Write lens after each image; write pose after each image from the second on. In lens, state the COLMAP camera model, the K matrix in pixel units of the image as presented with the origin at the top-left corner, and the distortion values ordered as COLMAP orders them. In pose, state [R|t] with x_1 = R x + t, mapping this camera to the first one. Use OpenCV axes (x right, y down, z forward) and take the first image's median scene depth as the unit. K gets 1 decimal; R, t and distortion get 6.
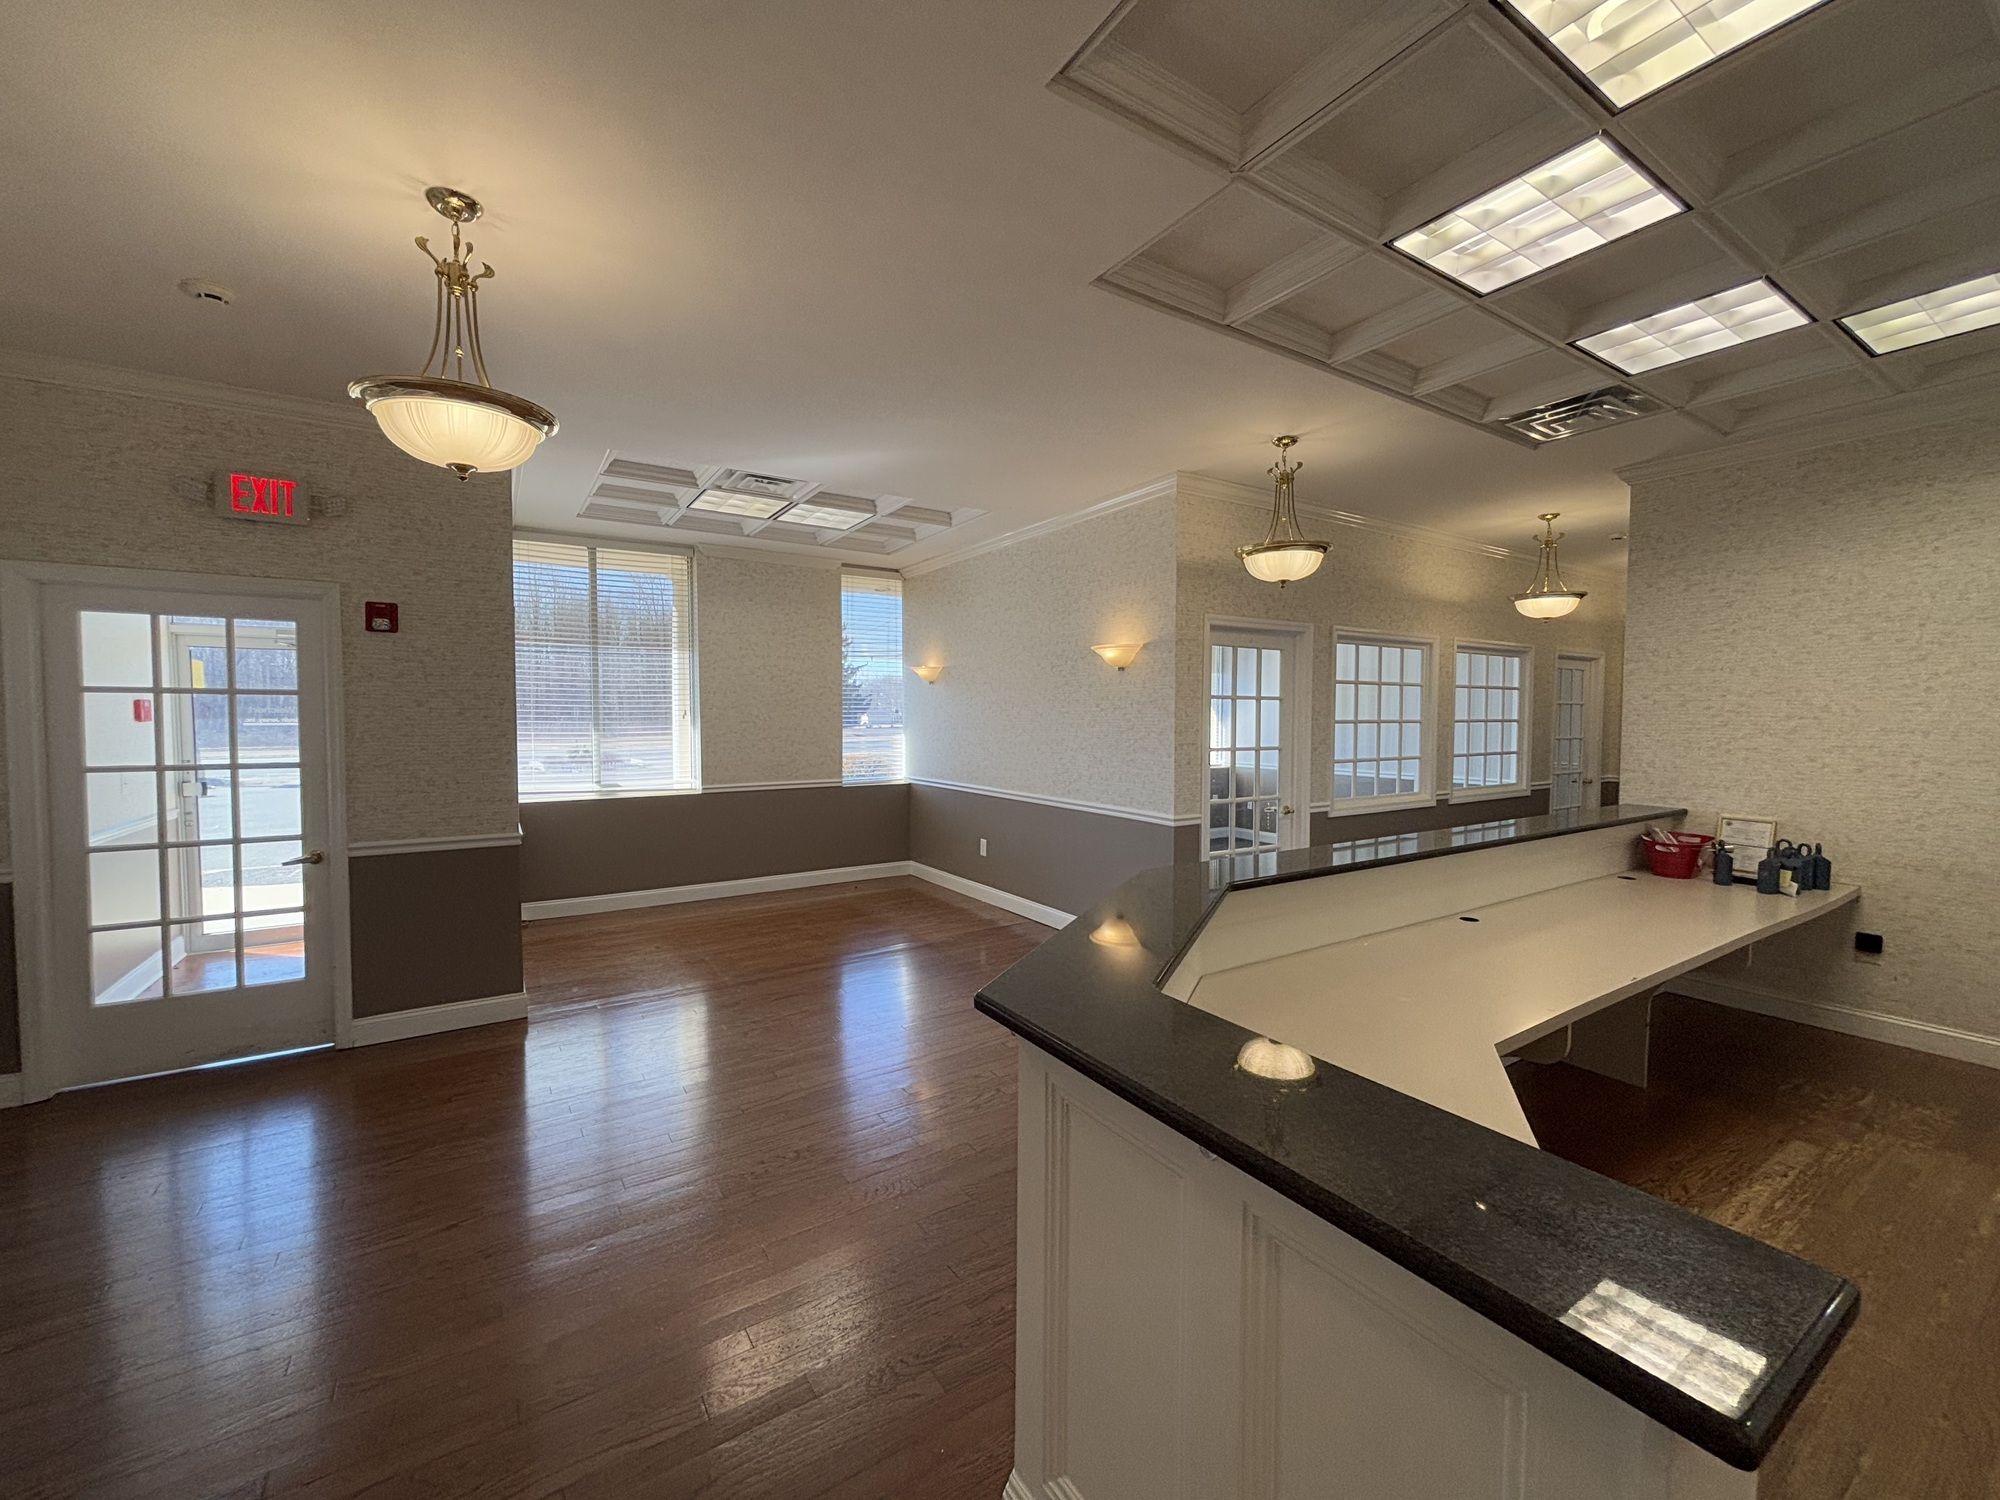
lens RADIAL K [[804.7, 0, 1010.0], [0, 804.7, 746.0], [0, 0, 1]] dist [0.001215, 0.000134]
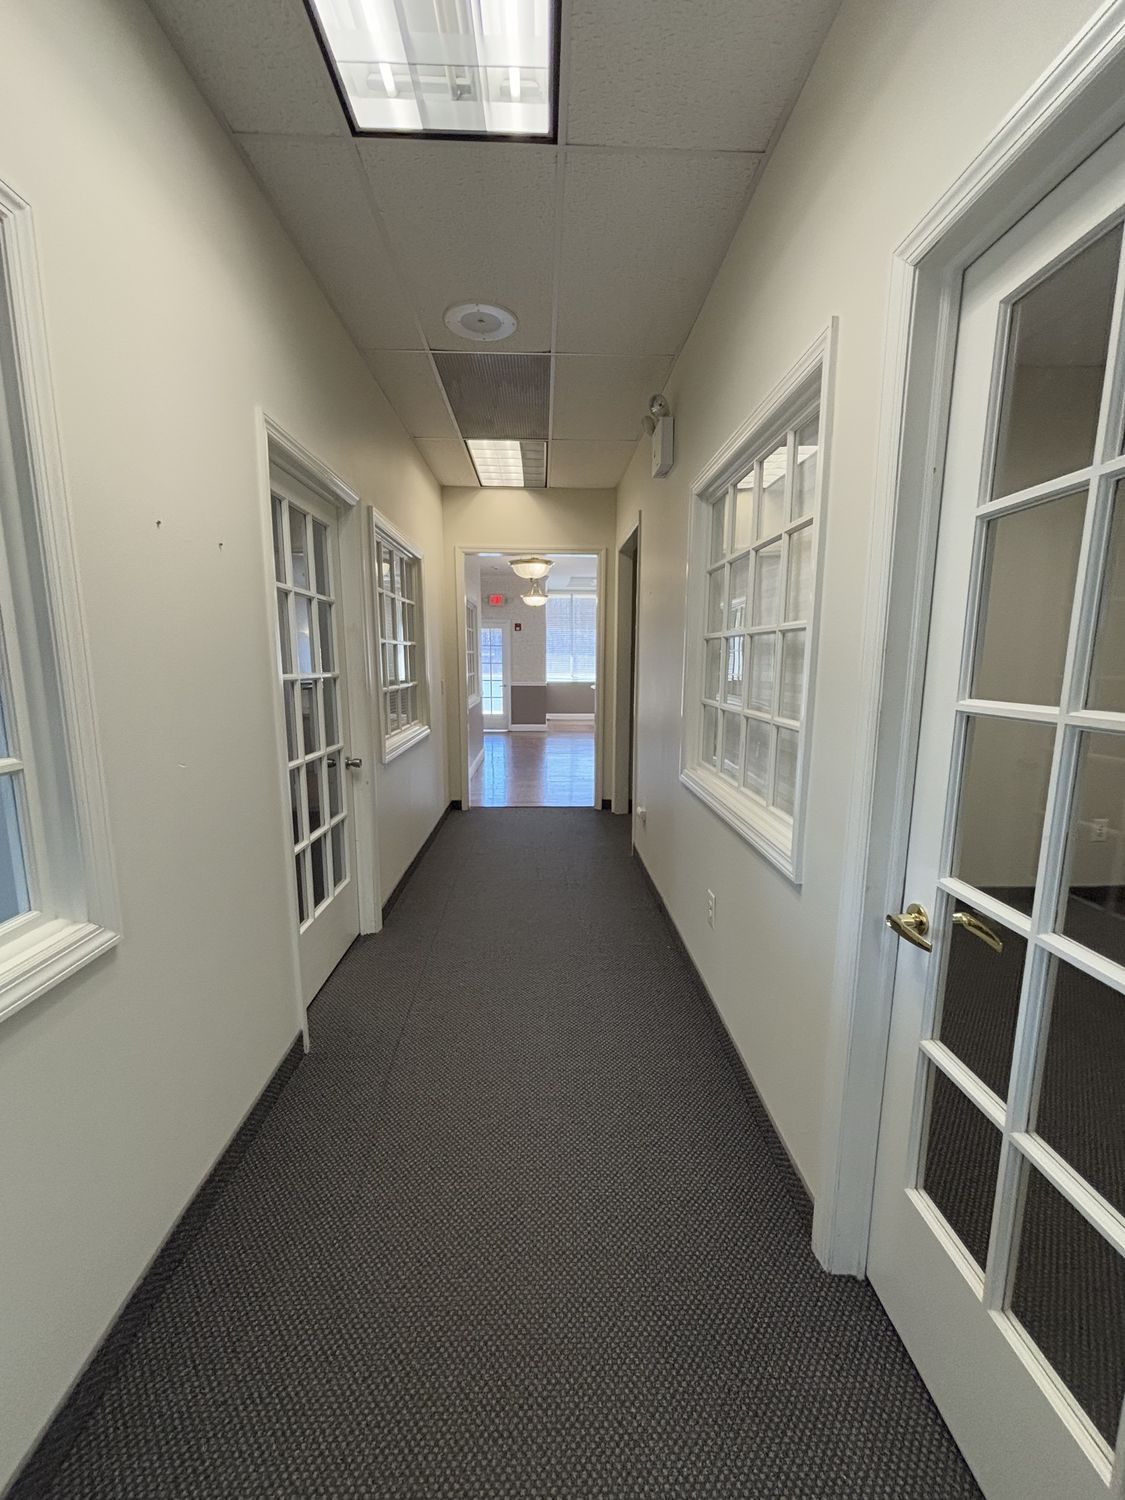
lens RADIAL K [[603.5, 0, 560.9], [0, 603.5, 753.3], [0, 0, 1]] dist [0.001215, 0.000134]
pose [[0.865016, 0.078072, -0.495633, 0.956543], [-0.020554, 0.992505, 0.120467, 0.100698], [0.501323, -0.094019, 0.860137, -1.554779]]
